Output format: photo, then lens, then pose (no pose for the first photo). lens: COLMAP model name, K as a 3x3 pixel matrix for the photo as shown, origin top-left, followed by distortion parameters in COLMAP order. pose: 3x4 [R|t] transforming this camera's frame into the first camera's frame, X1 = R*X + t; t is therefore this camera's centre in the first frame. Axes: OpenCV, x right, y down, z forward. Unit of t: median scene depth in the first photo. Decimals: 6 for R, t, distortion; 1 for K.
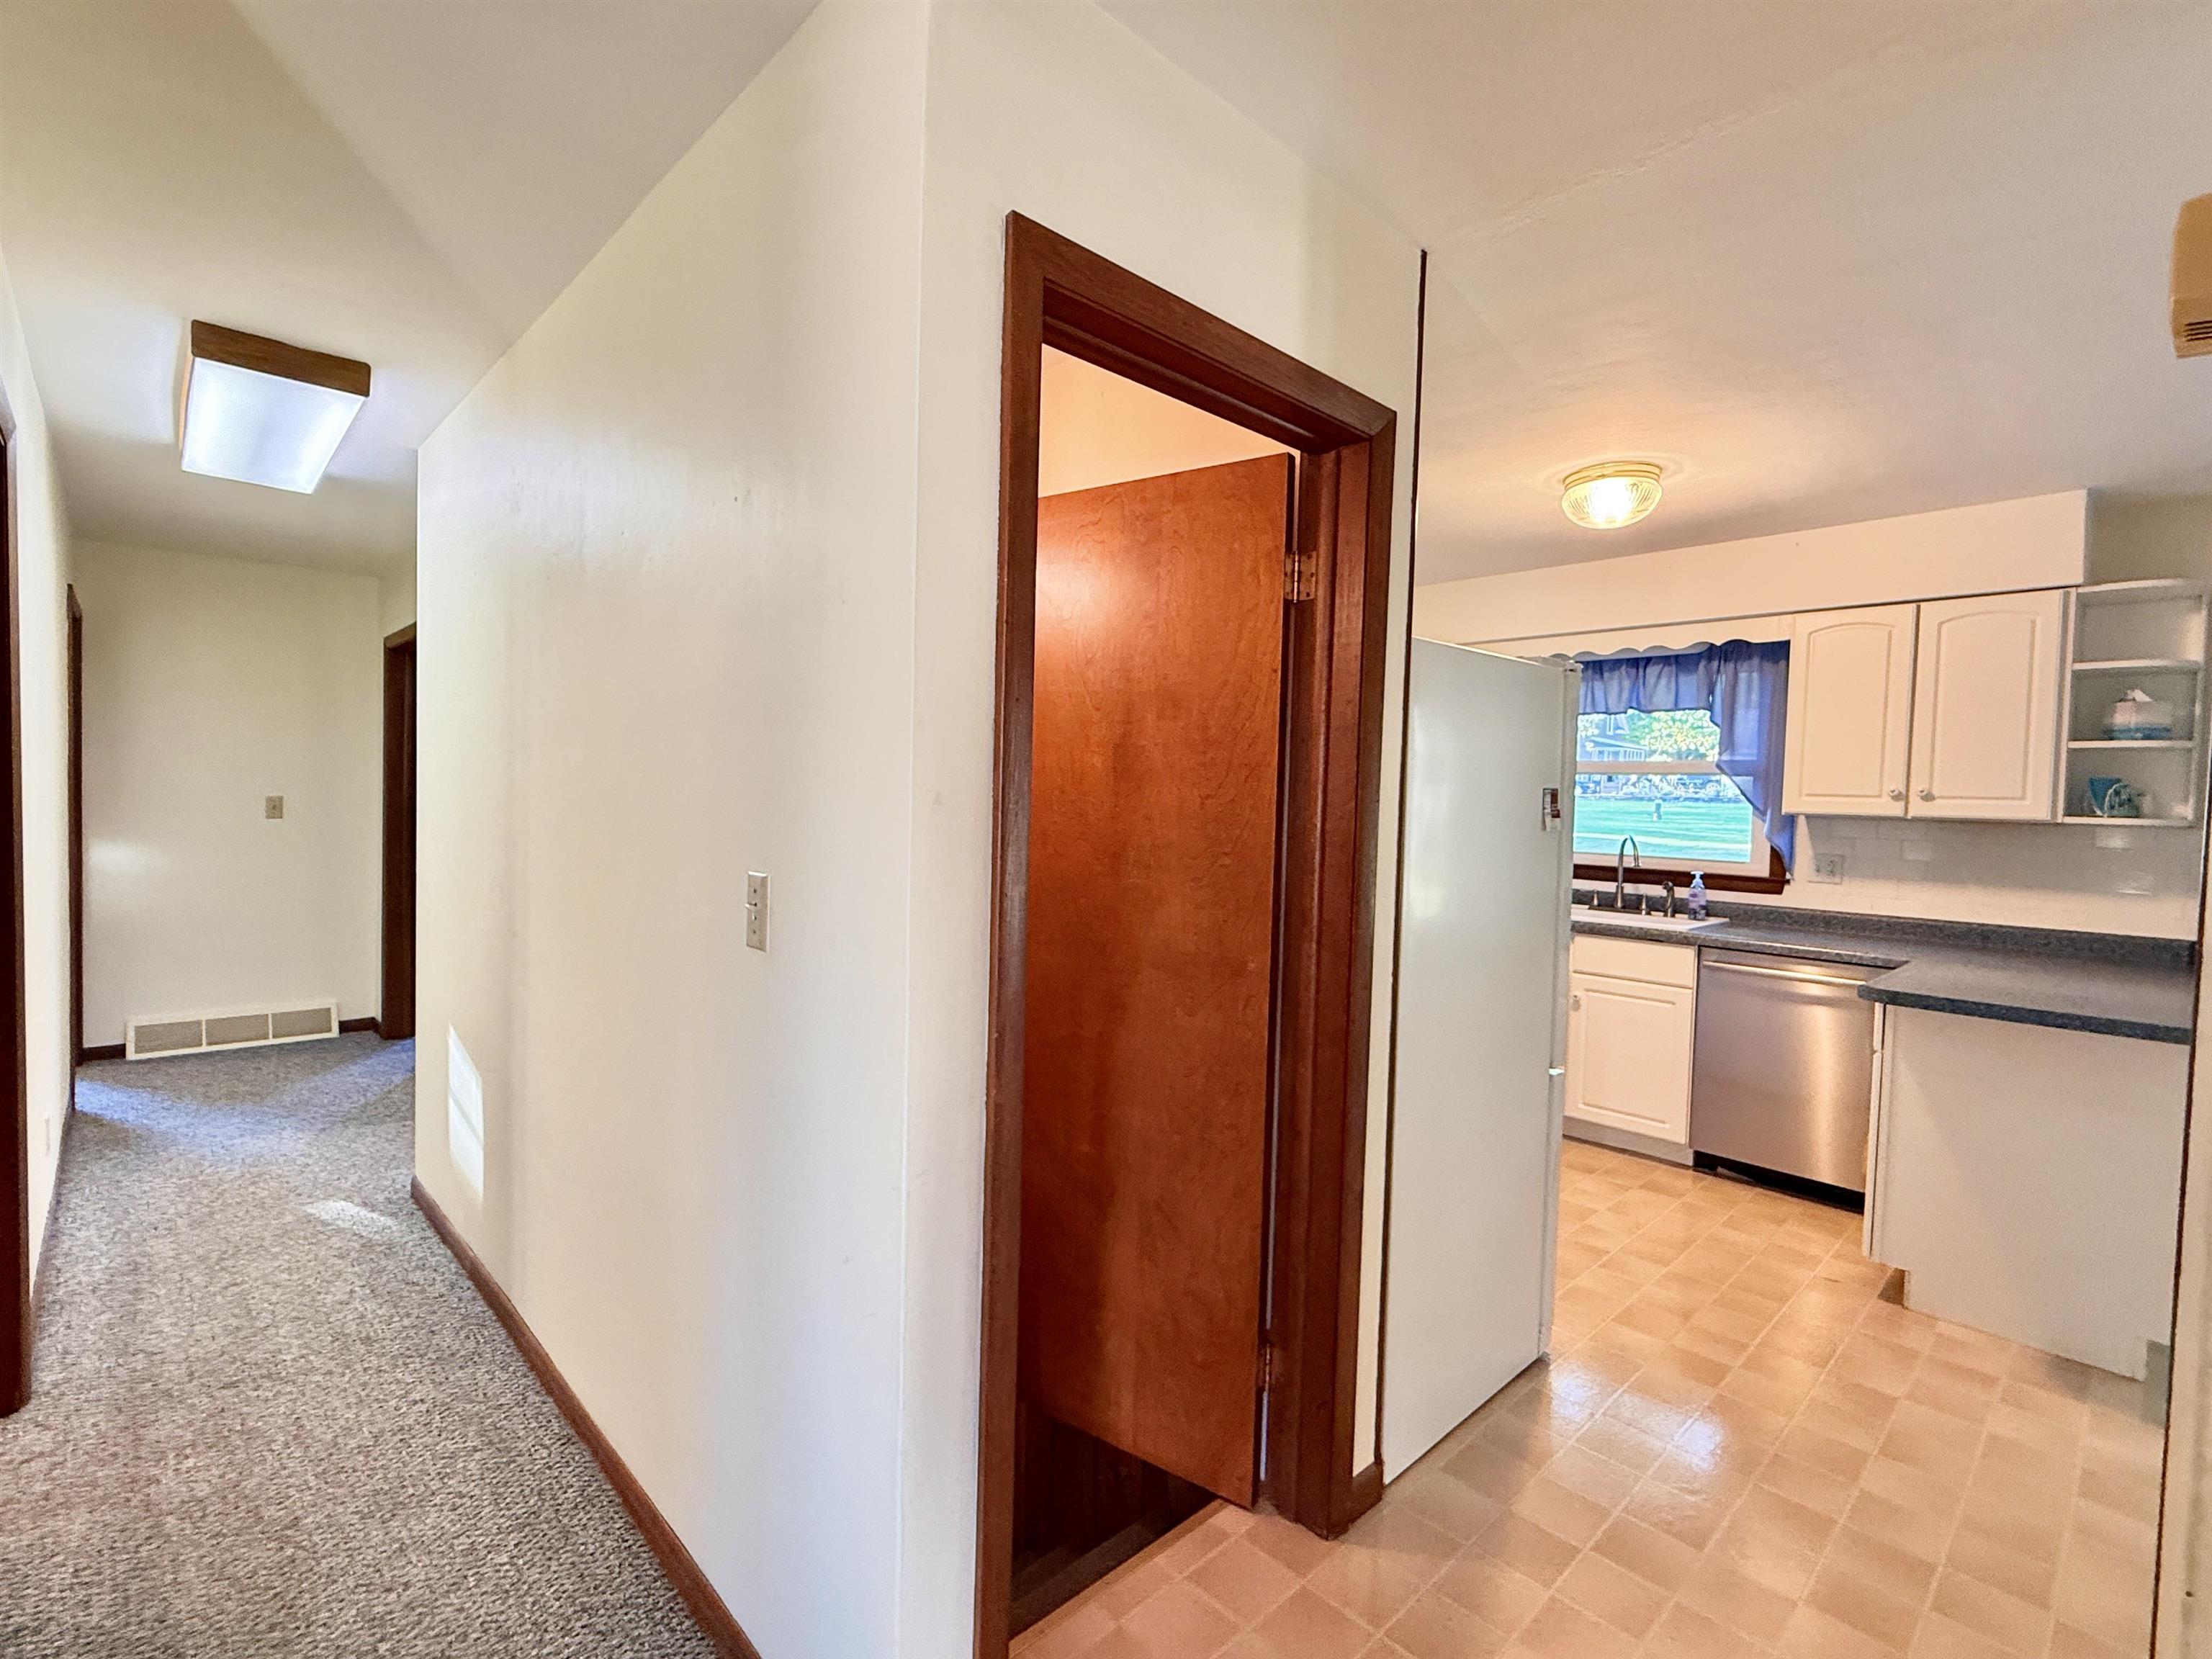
lens RADIAL K [[1021.3, 0, 1106.0], [0, 1021.3, 829.5], [0, 0, 1]] dist [-0.000516, -0.000064]
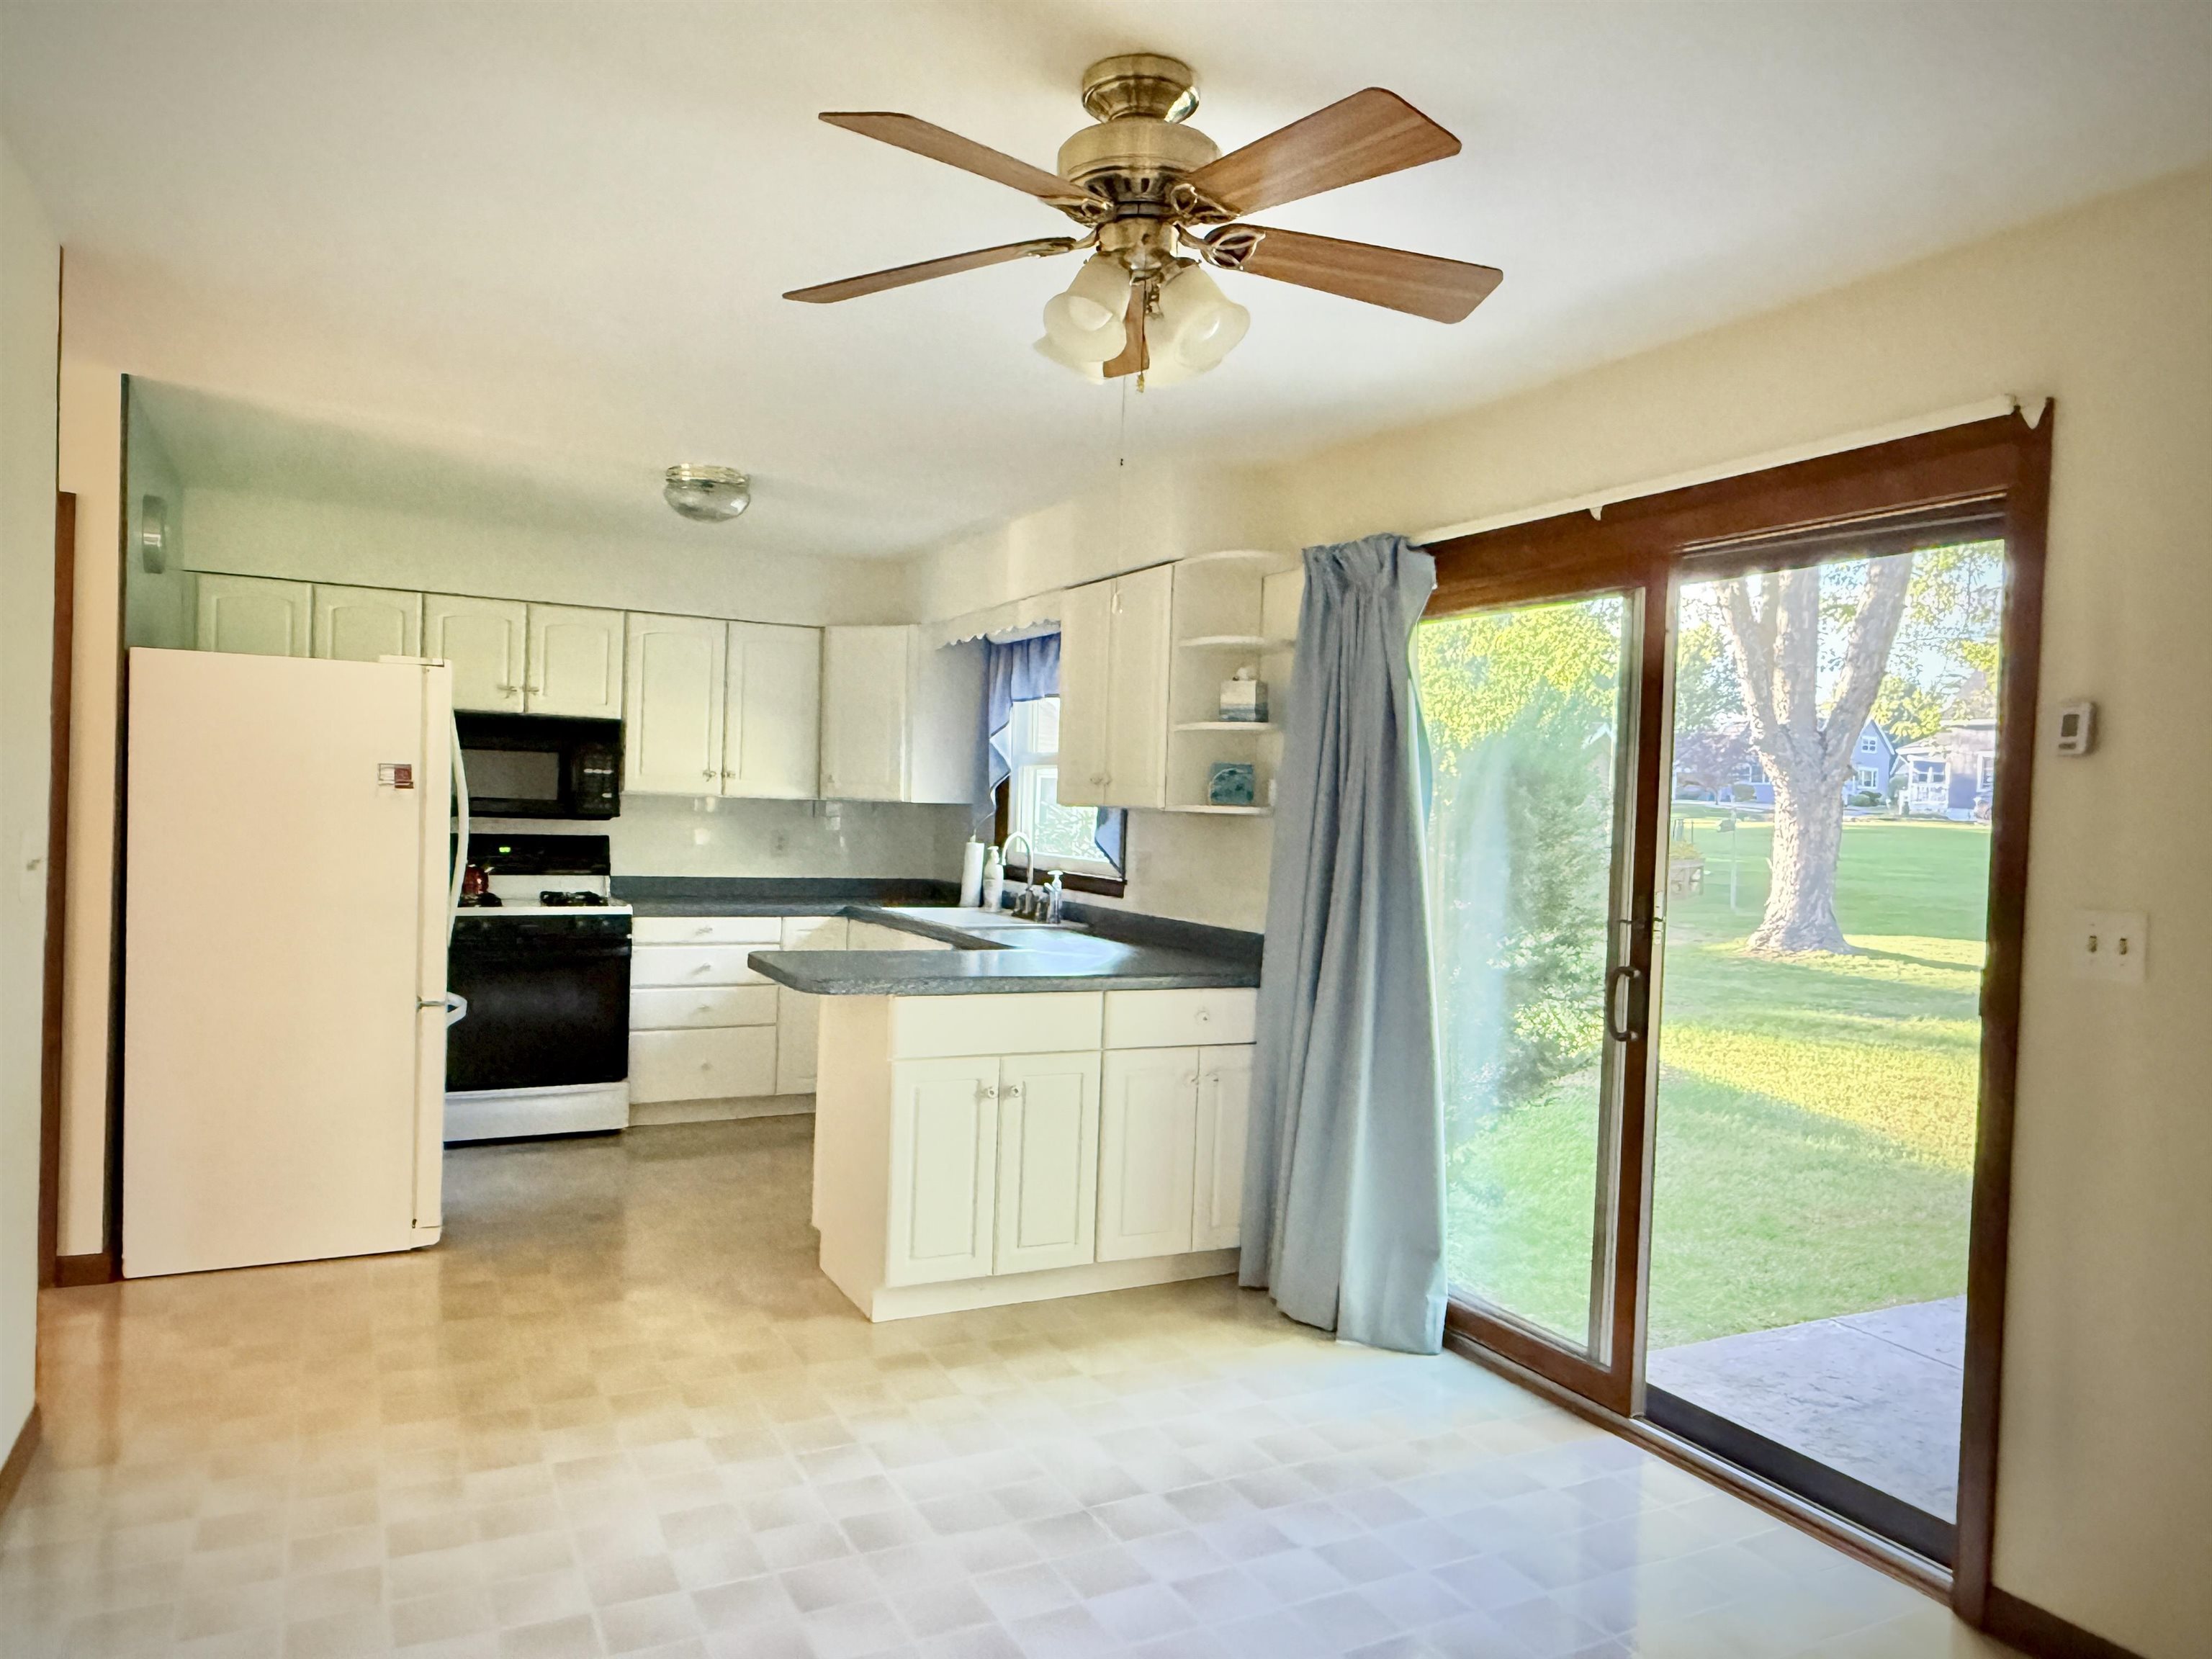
lens RADIAL K [[1467.3, 0, 1106.0], [0, 1467.3, 829.5], [0, 0, 1]] dist [-0.035678, 0.000085]
pose [[0.959872, 0.014590, -0.280059, 0.986841], [-0.021777, 0.999508, -0.022566, 0.033044], [0.279592, 0.027760, 0.959718, -0.240040]]
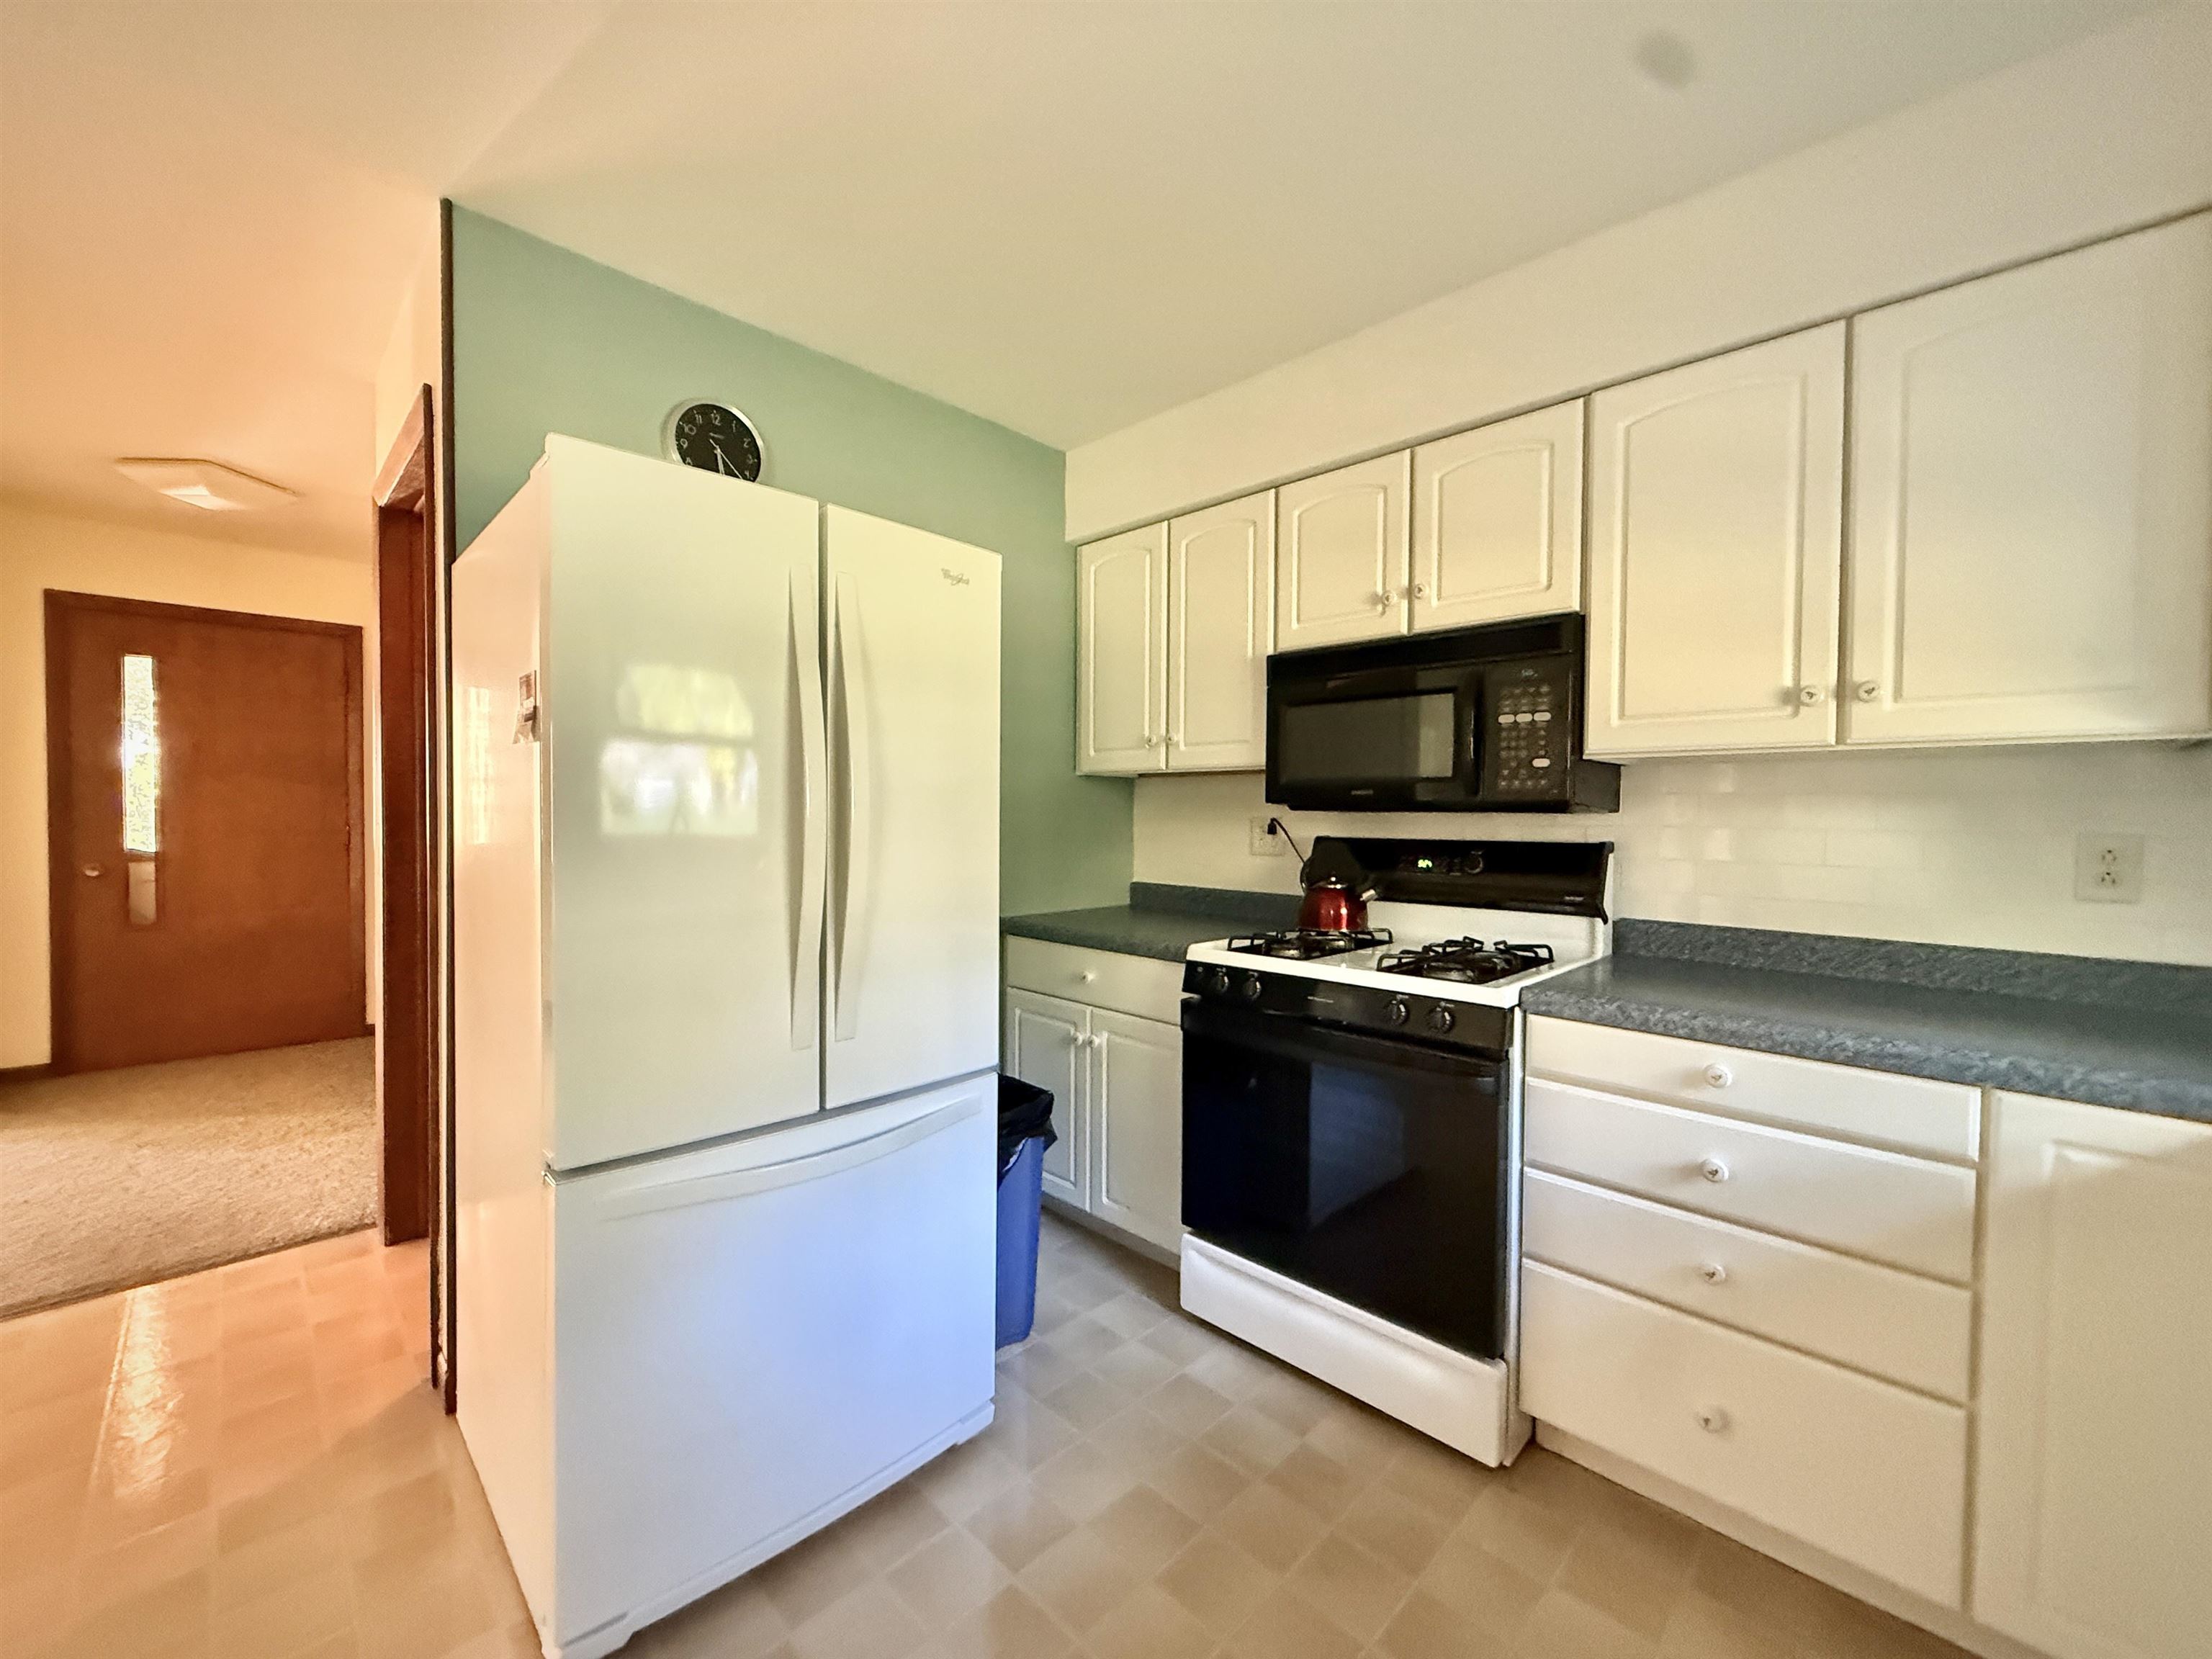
lens RADIAL K [[882.3, 0, 1106.0], [0, 882.3, 829.5], [0, 0, 1]] dist [0.001127, 0.000012]
pose [[0.020849, -0.004695, -0.999772, 0.554404], [-0.043383, 0.999043, -0.005596, 0.023824], [0.998841, 0.043490, 0.020625, 0.771569]]
